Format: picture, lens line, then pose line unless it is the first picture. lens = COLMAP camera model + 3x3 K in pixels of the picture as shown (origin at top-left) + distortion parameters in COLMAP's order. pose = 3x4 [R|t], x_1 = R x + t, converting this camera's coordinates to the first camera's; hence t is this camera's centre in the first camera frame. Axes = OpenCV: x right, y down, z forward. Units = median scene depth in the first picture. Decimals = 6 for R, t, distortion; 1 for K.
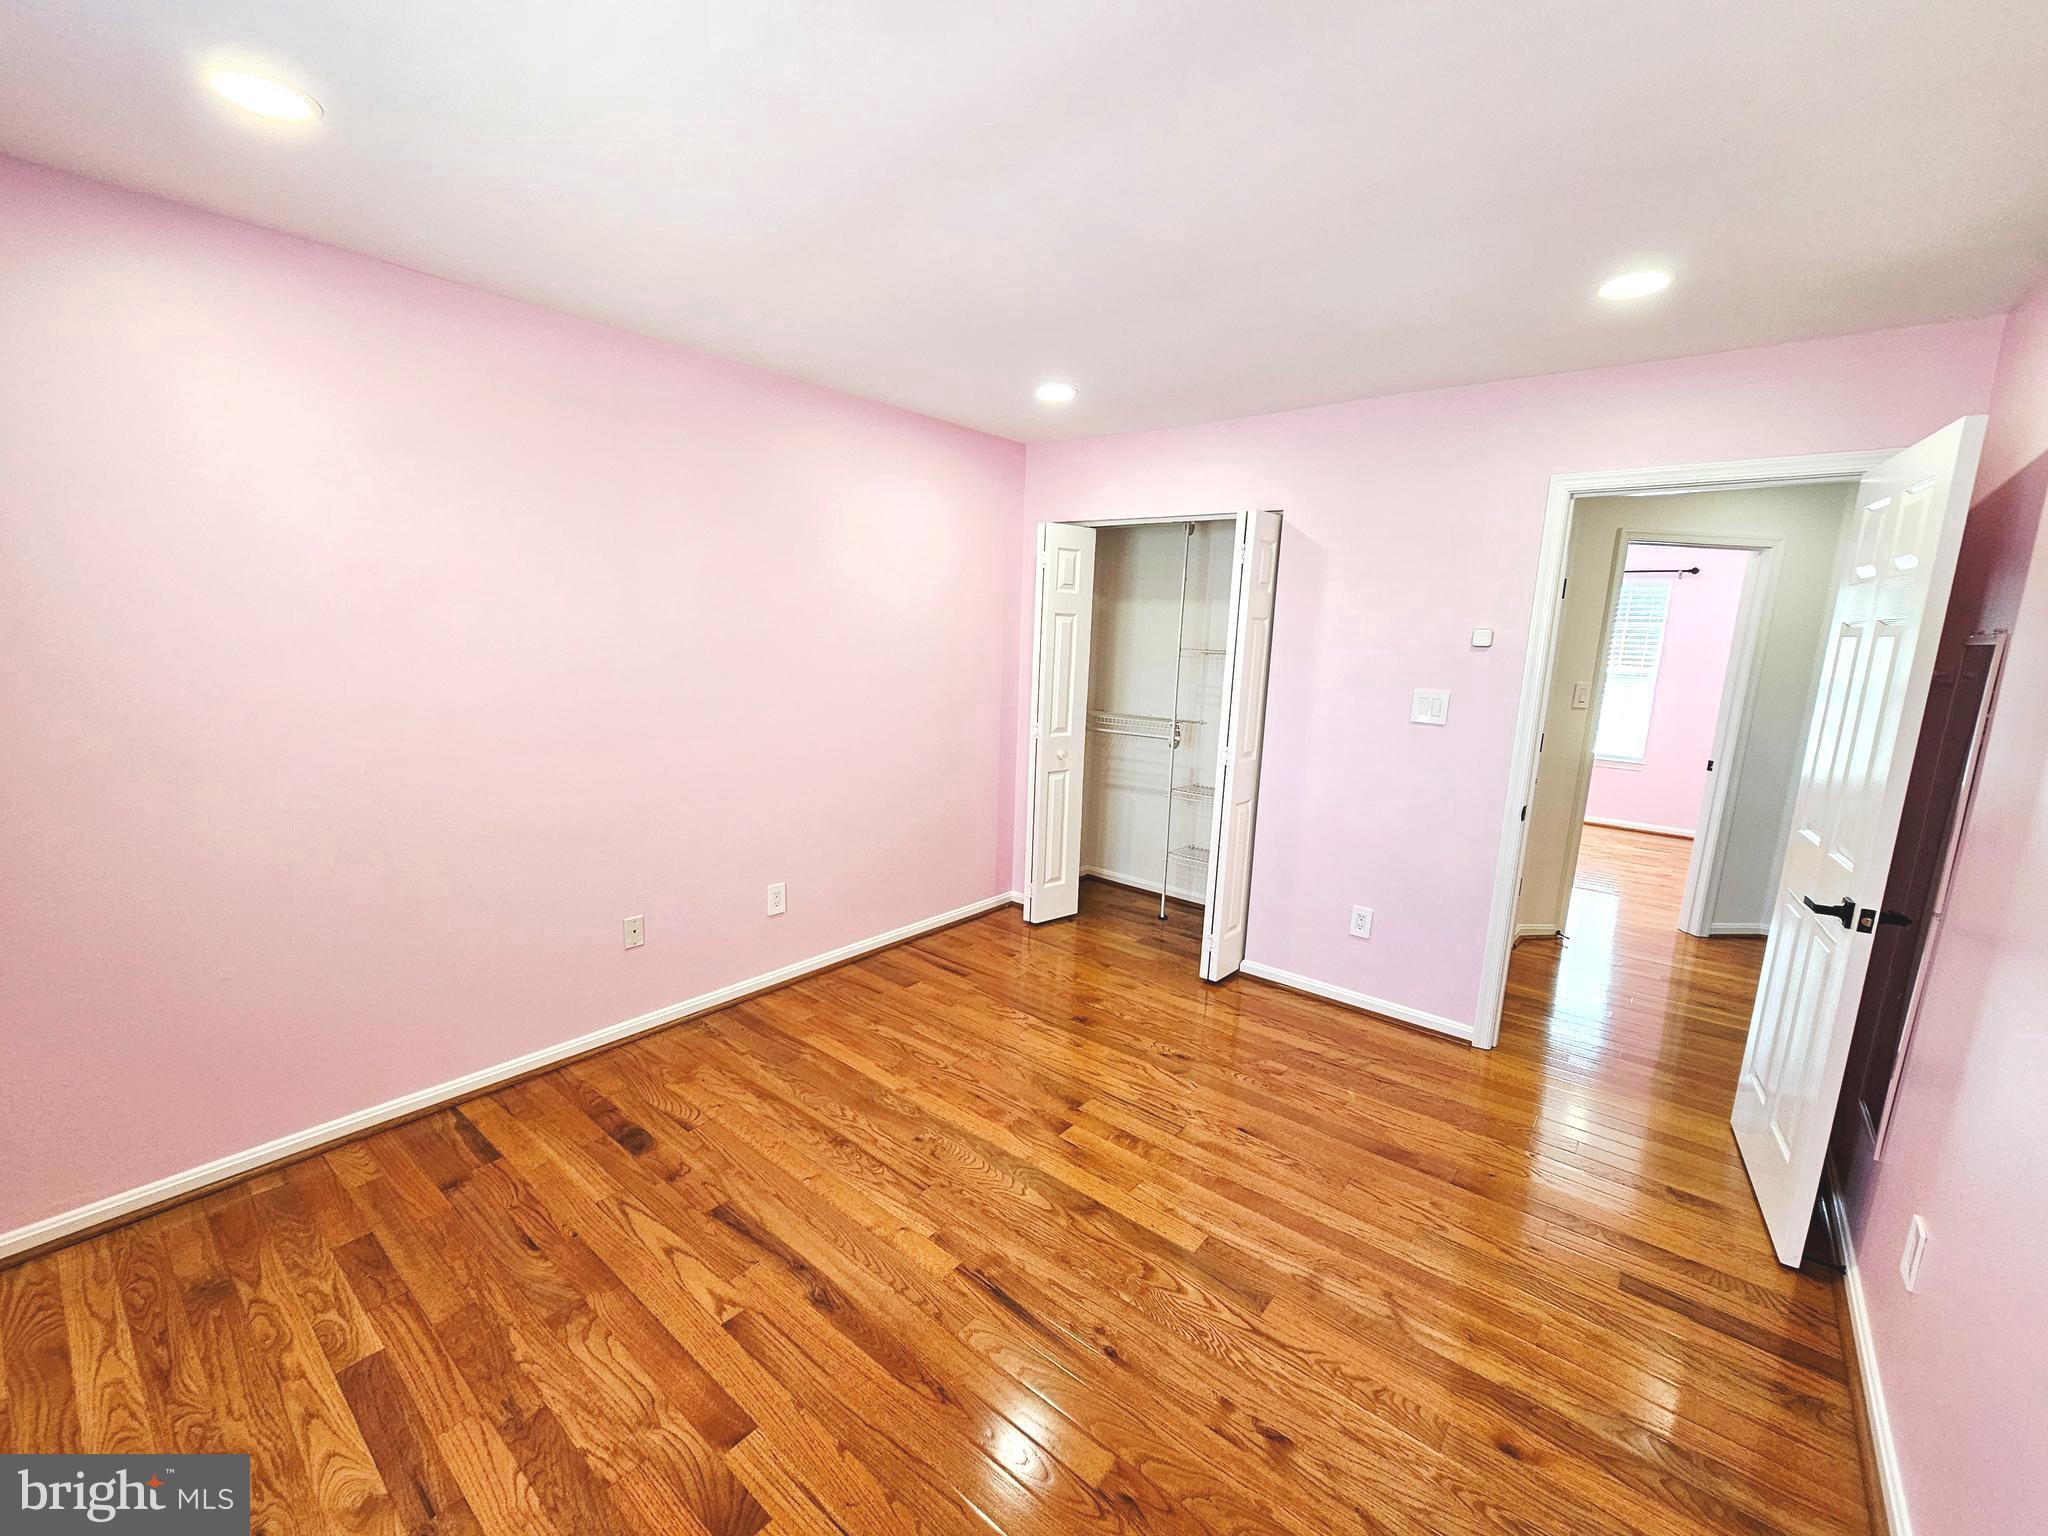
lens RADIAL K [[841.2, 0, 1020.9], [0, 841.2, 774.2], [0, 0, 1]] dist [-0.001389, 0.000553]
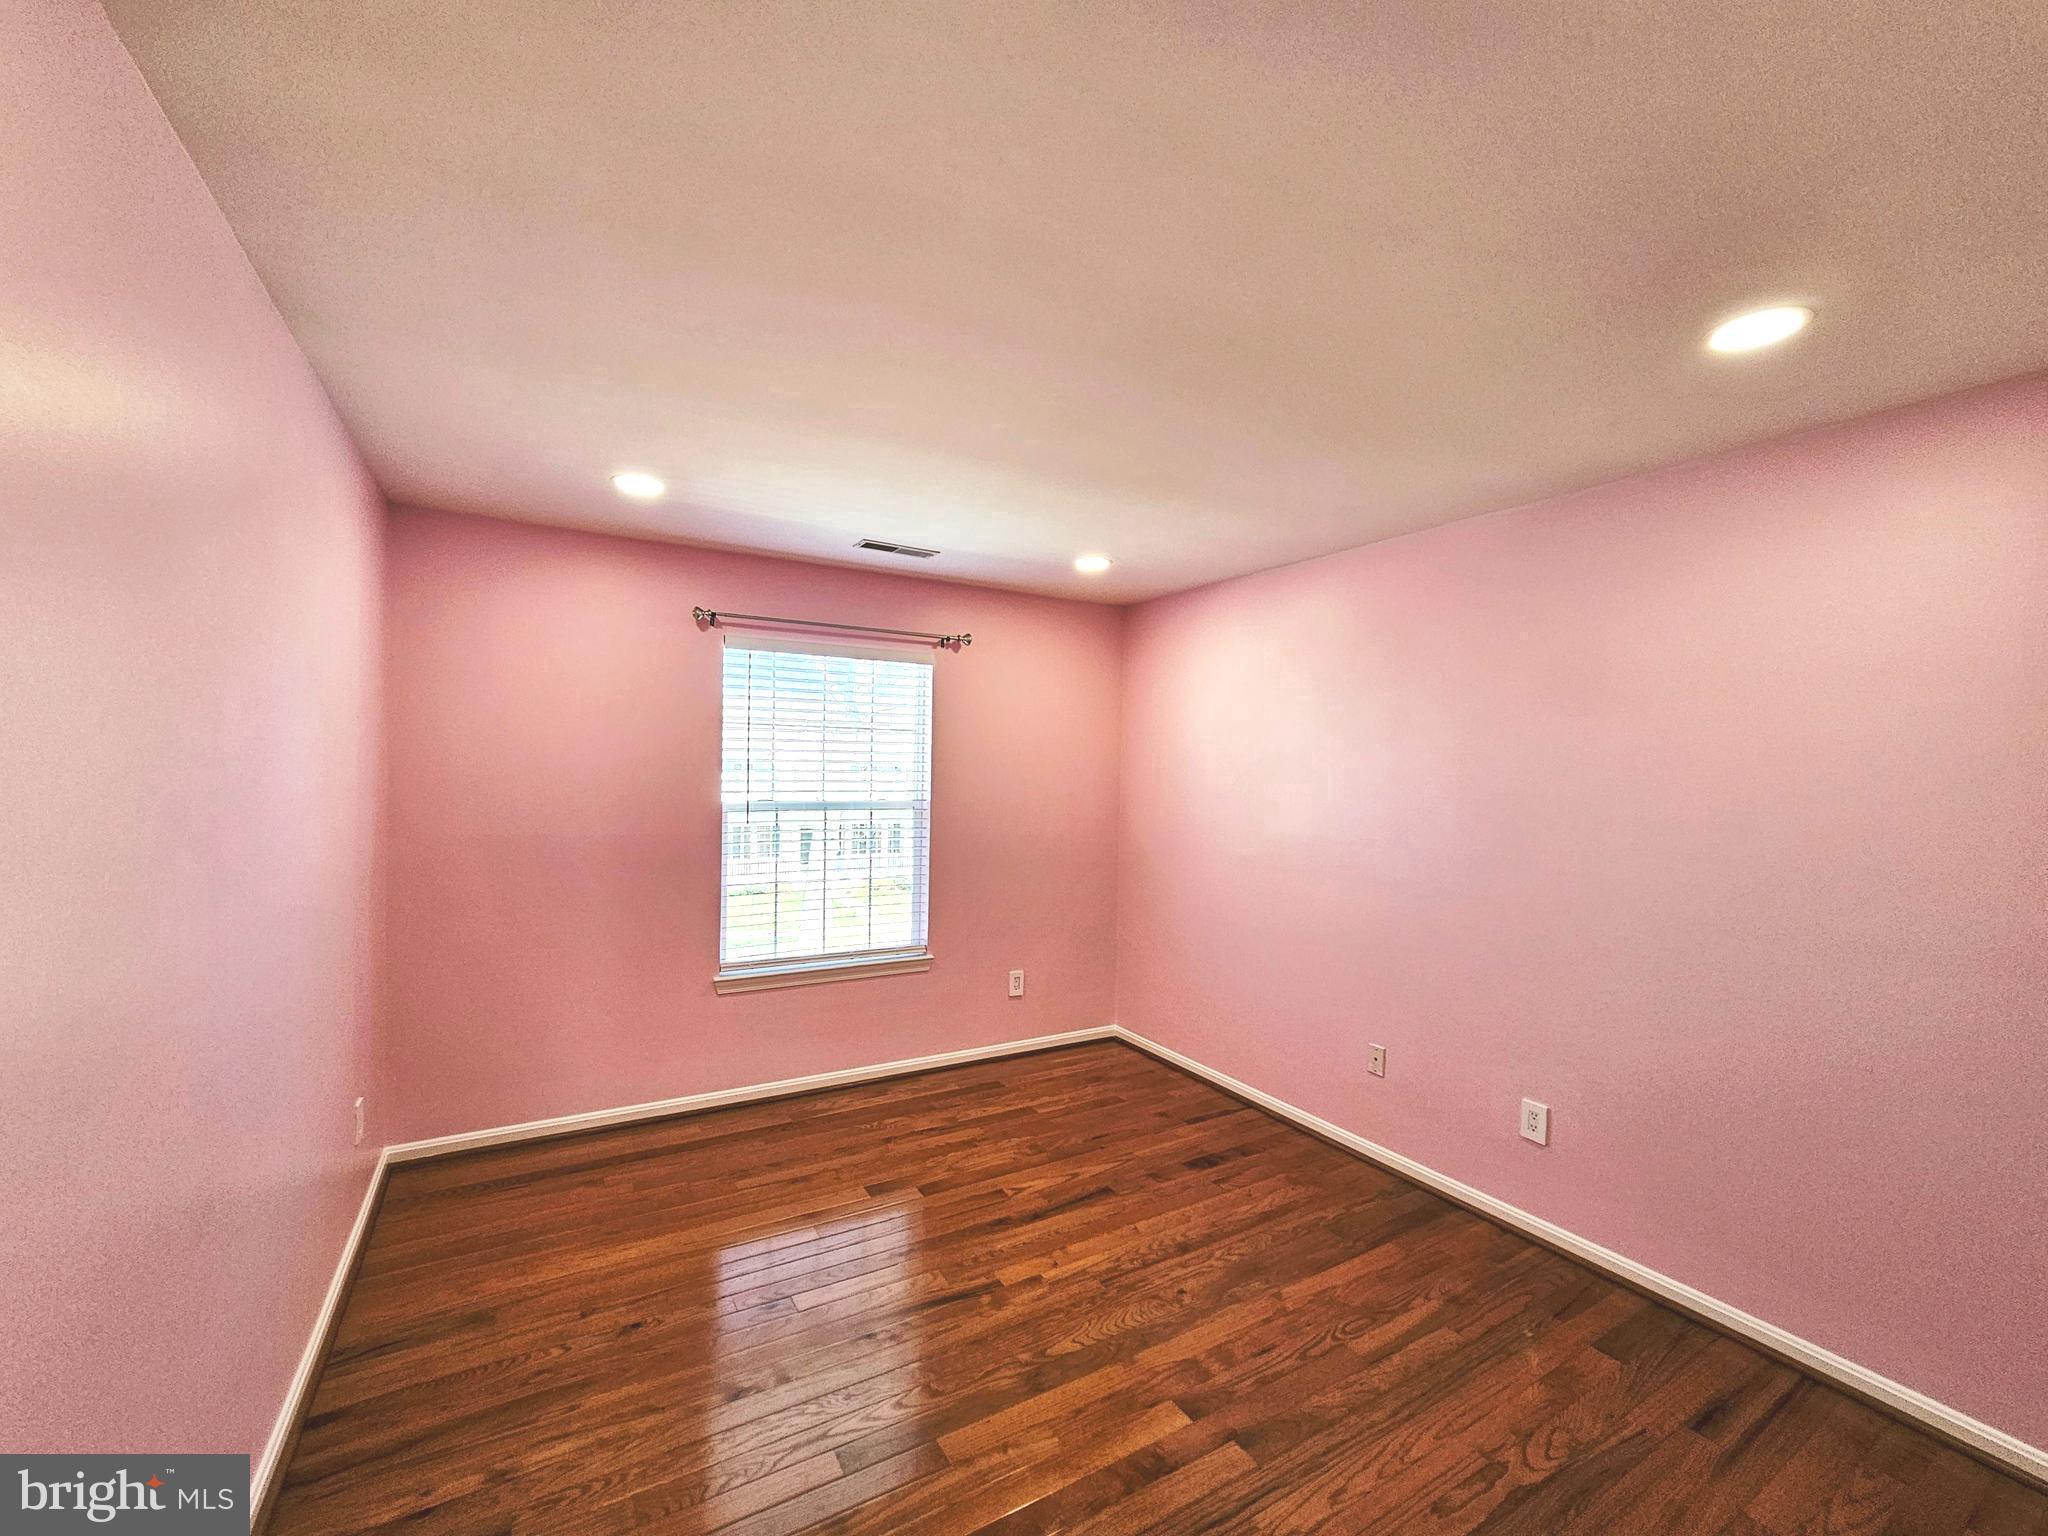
lens RADIAL K [[841.2, 0, 1020.9], [0, 841.2, 774.2], [0, 0, 1]] dist [-0.001389, 0.000553]
pose [[-0.342618, -0.031177, -0.938957, 1.000570], [-0.196597, 0.979700, 0.039207, -0.173886], [0.918674, 0.198029, -0.341793, 1.202102]]
